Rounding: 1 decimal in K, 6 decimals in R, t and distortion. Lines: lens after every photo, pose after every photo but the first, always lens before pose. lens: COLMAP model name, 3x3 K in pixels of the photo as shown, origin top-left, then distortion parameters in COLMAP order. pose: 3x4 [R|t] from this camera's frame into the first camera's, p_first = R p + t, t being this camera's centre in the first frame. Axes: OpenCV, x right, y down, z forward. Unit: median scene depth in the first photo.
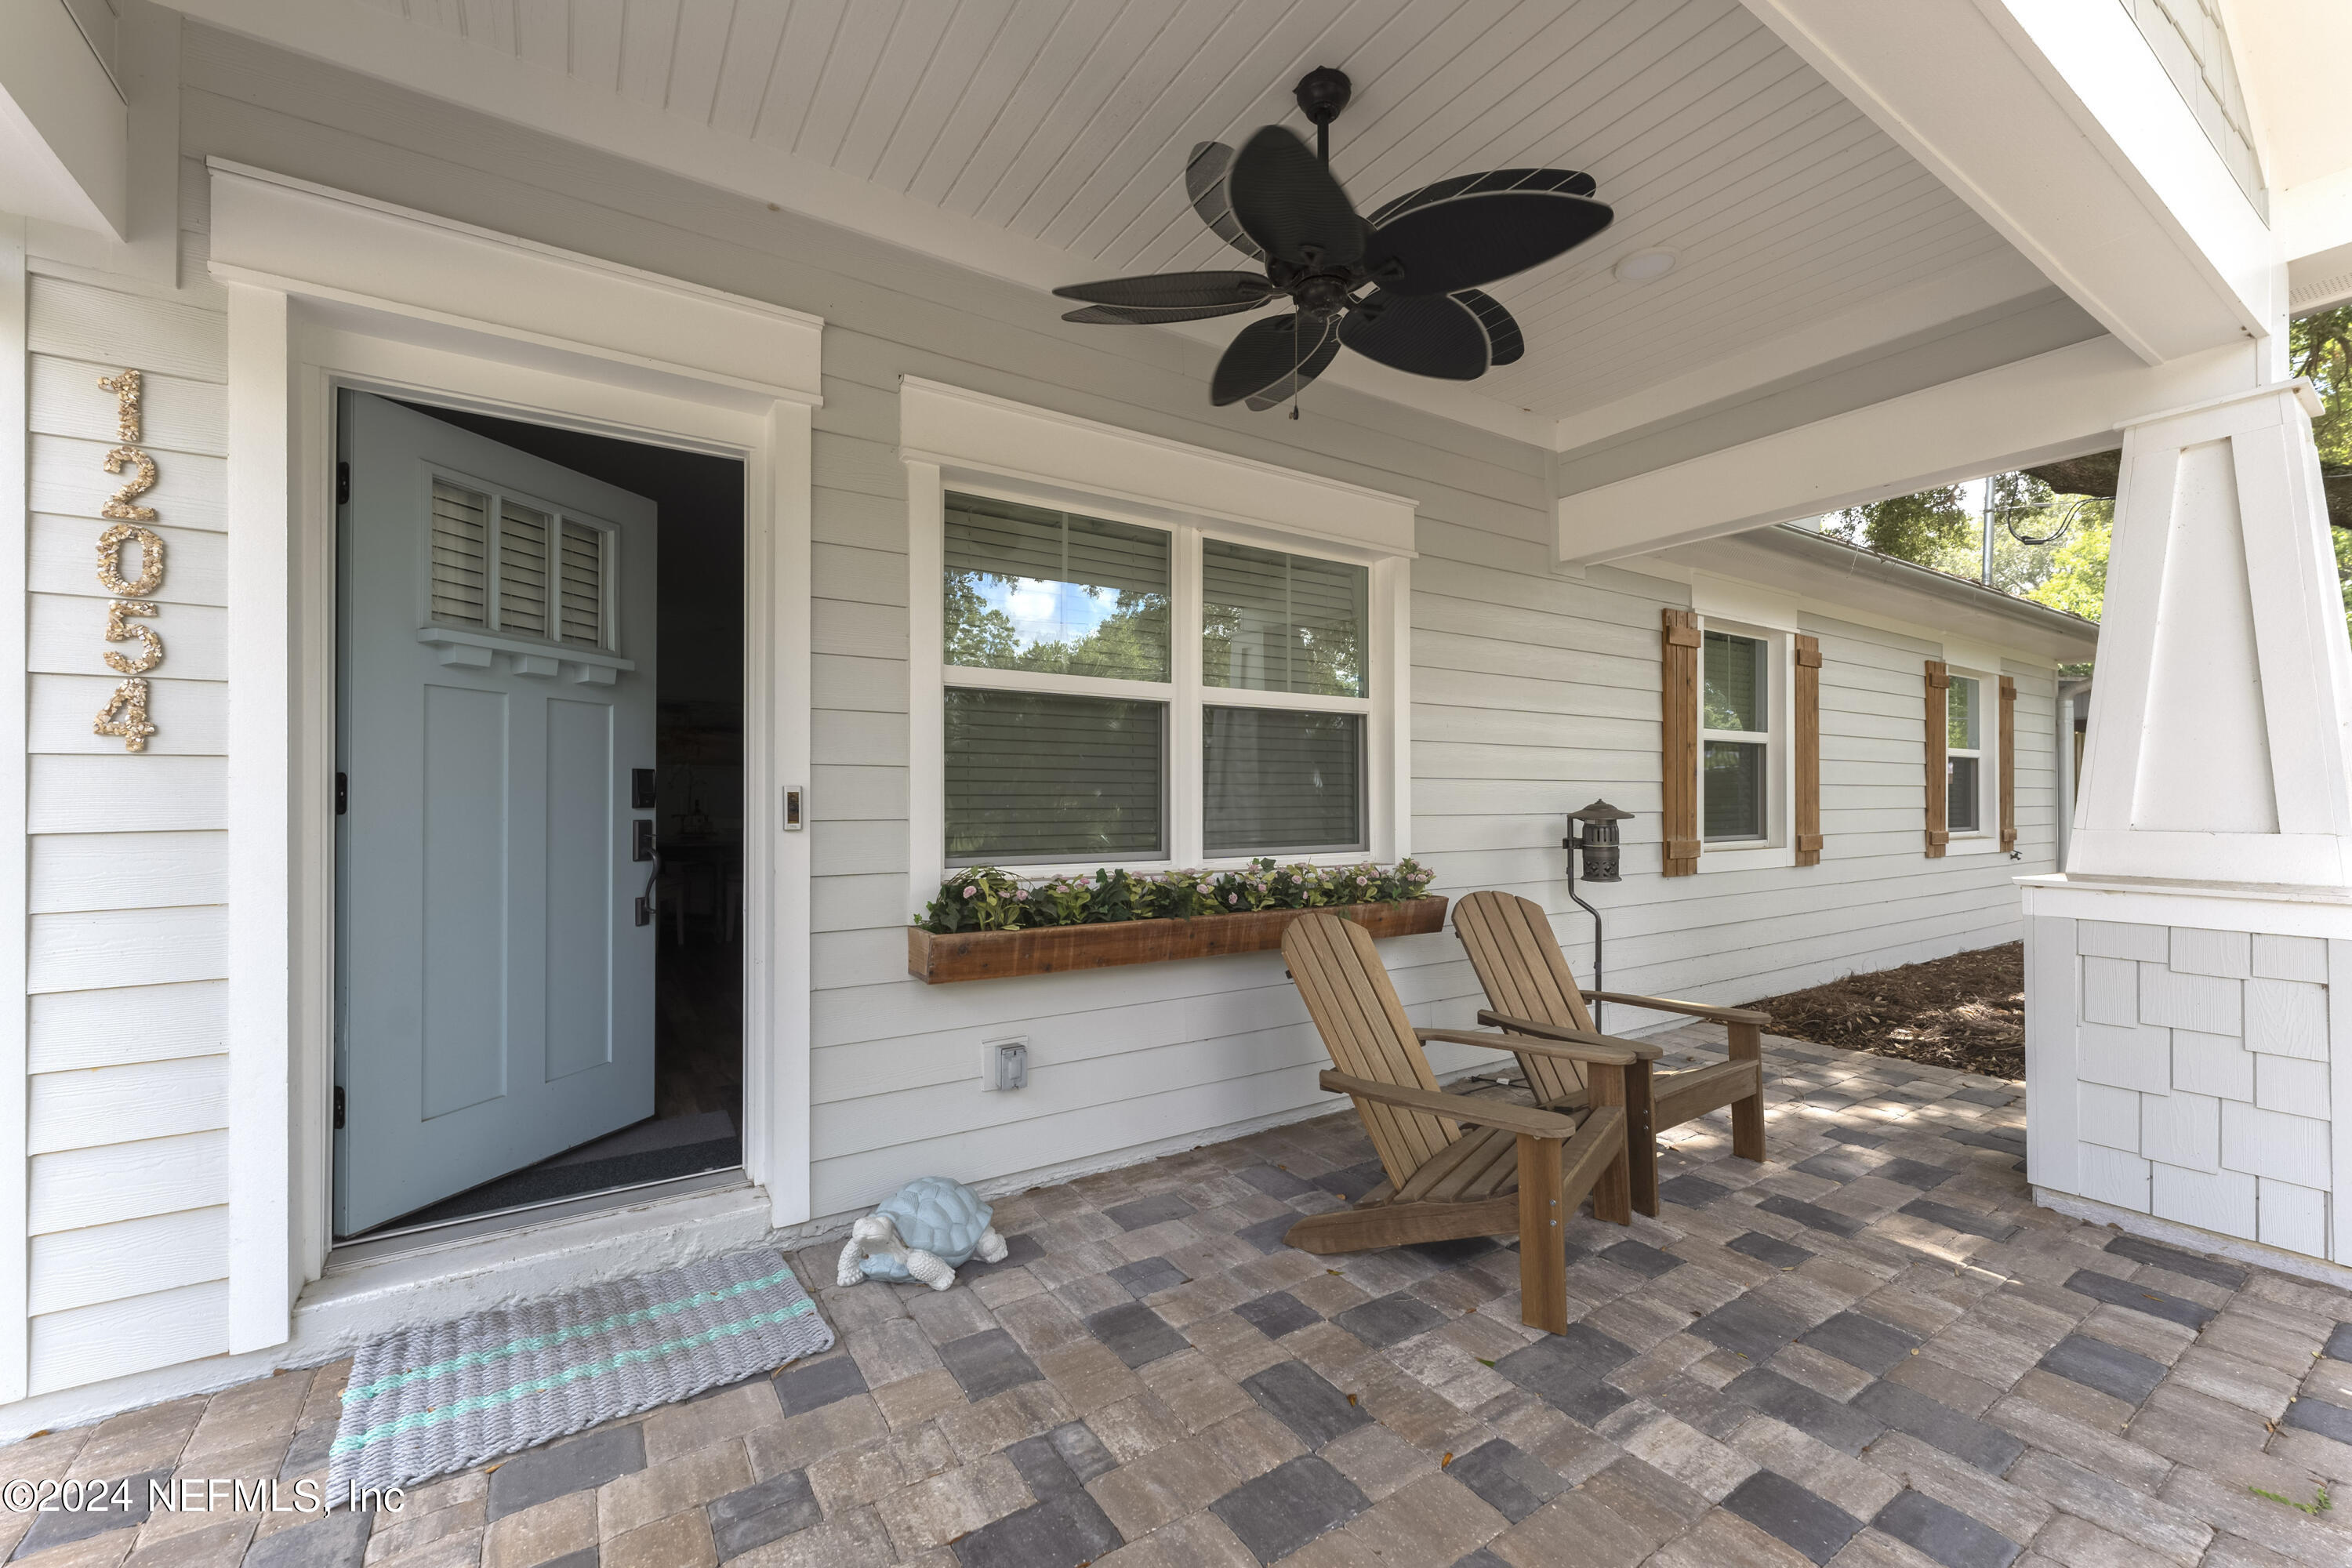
lens RADIAL K [[944.9, 0, 1173.9], [0, 944.9, 781.1], [0, 0, 1]] dist [-0.000975, -0.000074]
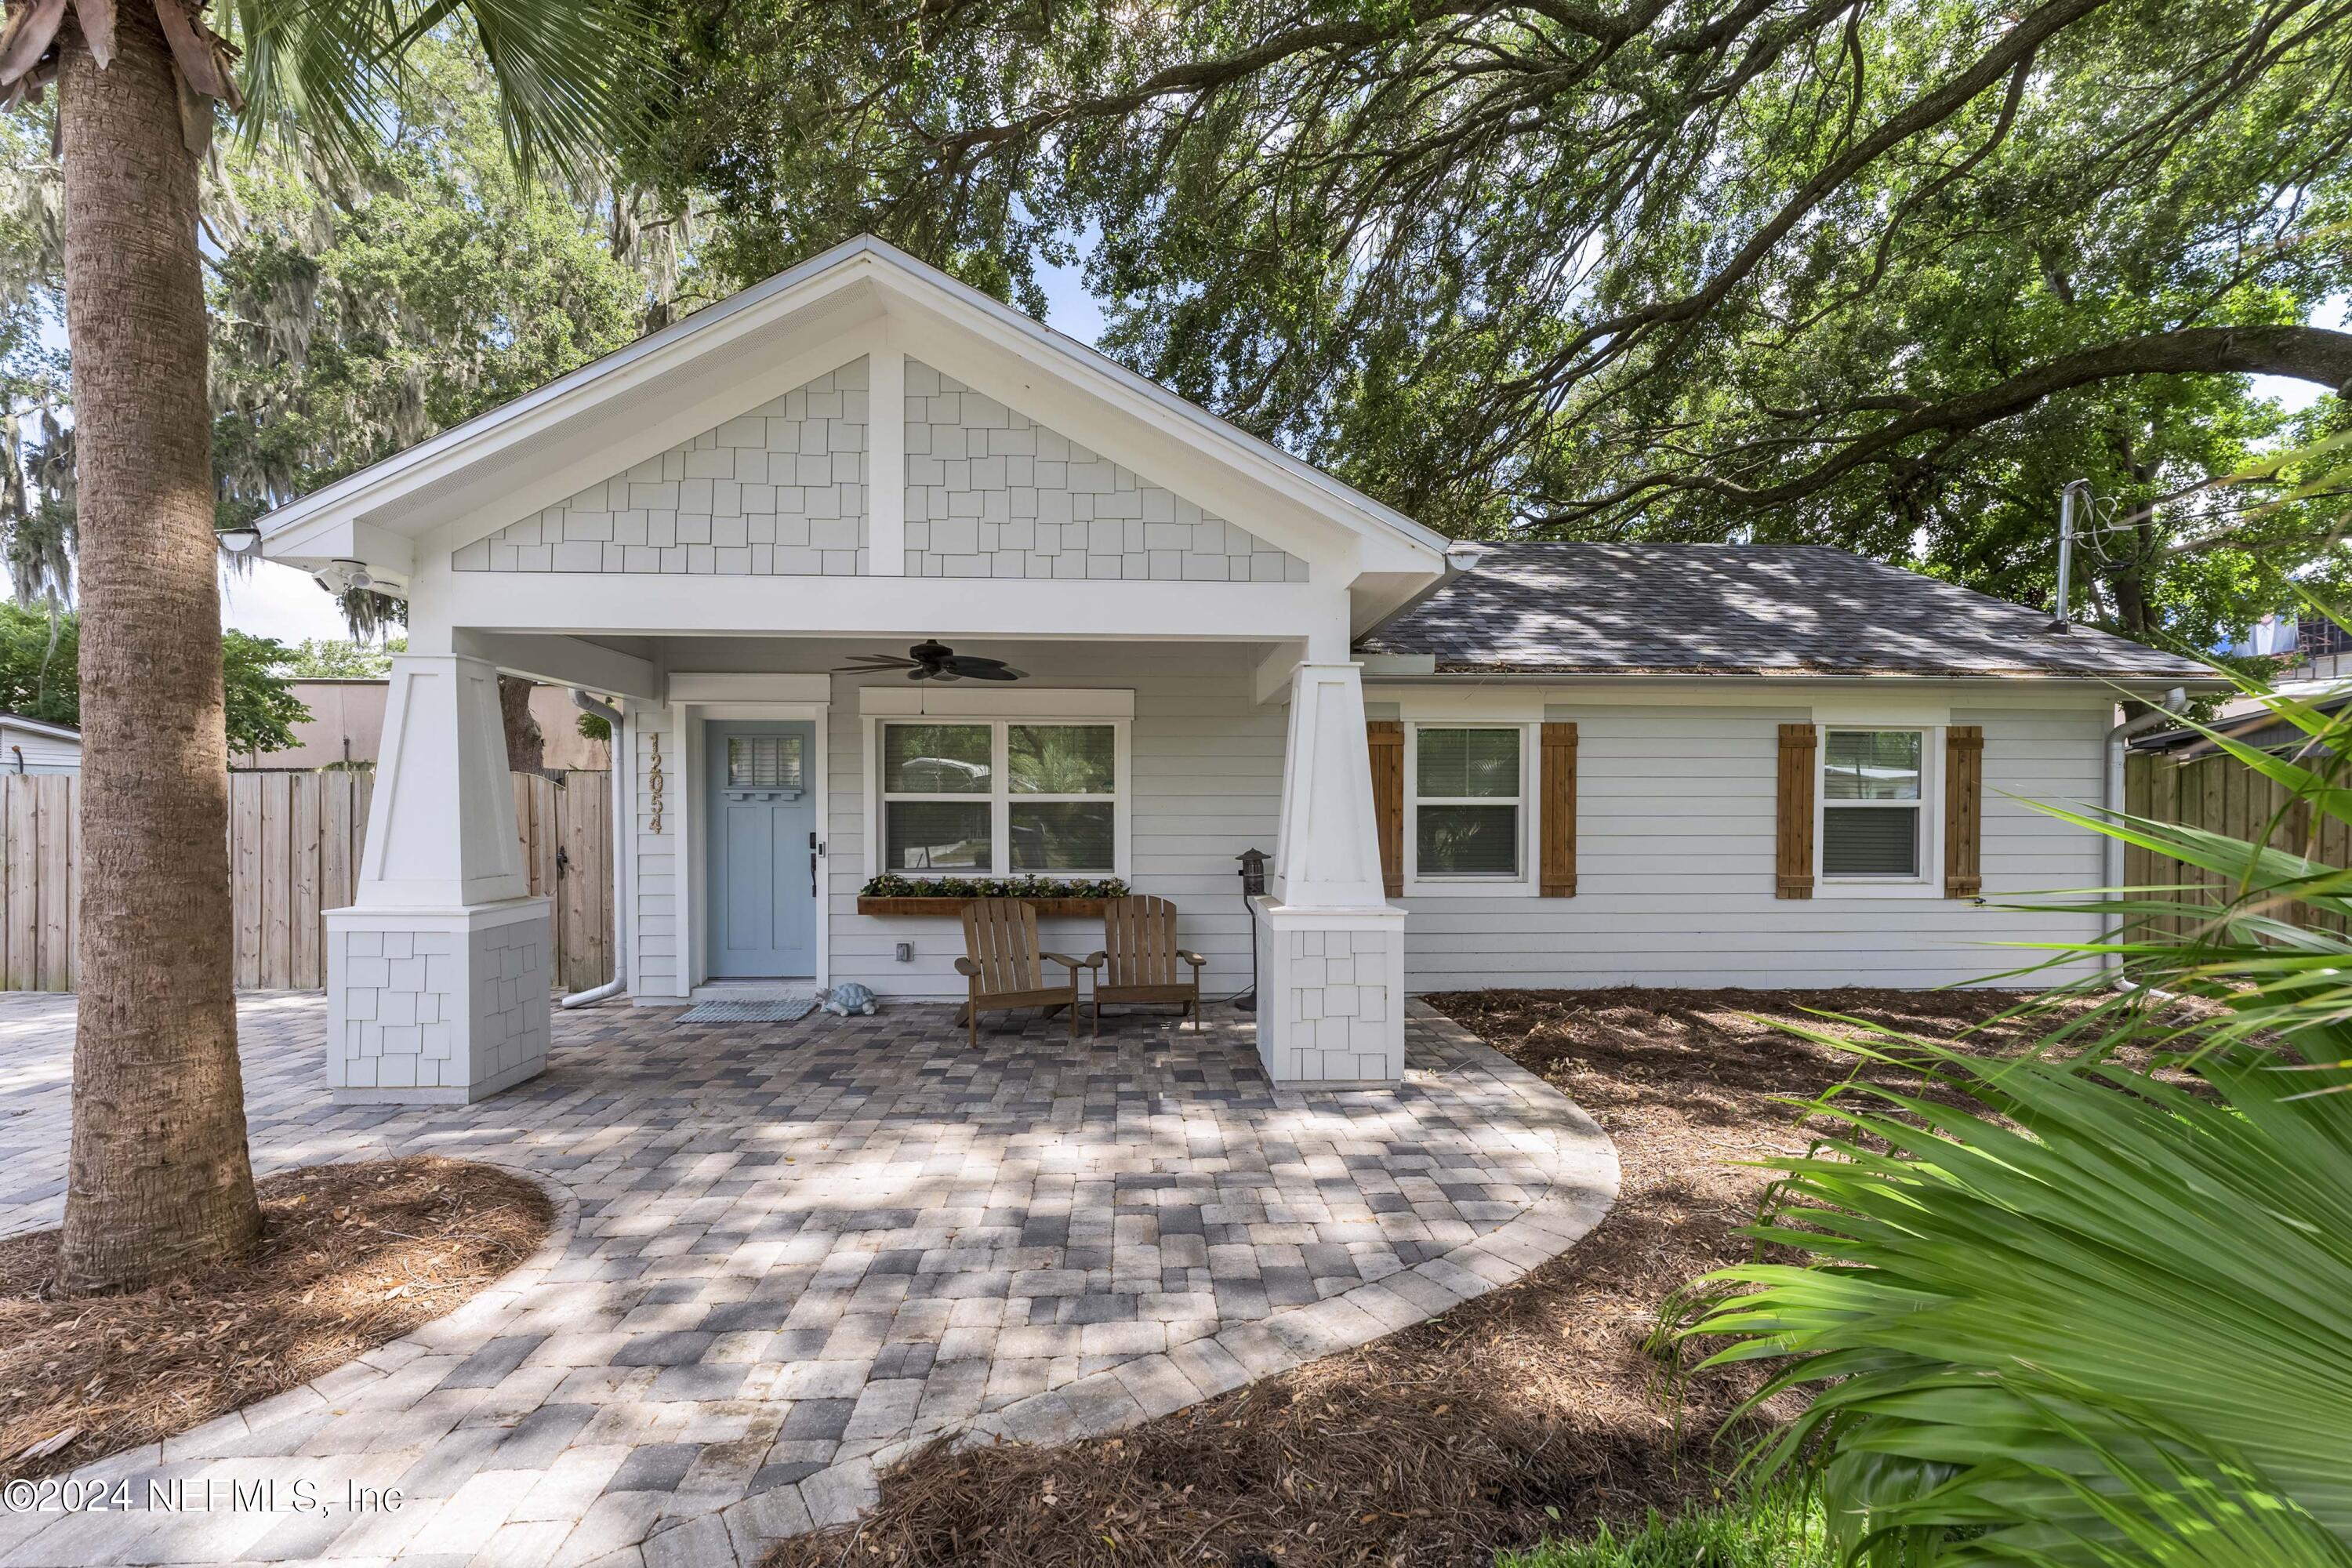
lens RADIAL K [[944.9, 0, 1172.3], [0, 944.9, 791.1], [0, 0, 1]] dist [-0.000975, -0.000074]
pose [[0.866461, -0.003824, -0.499229, 1.470475], [0.005767, 0.999981, 0.002351, -0.112149], [0.499211, -0.004917, 0.866467, -0.713863]]
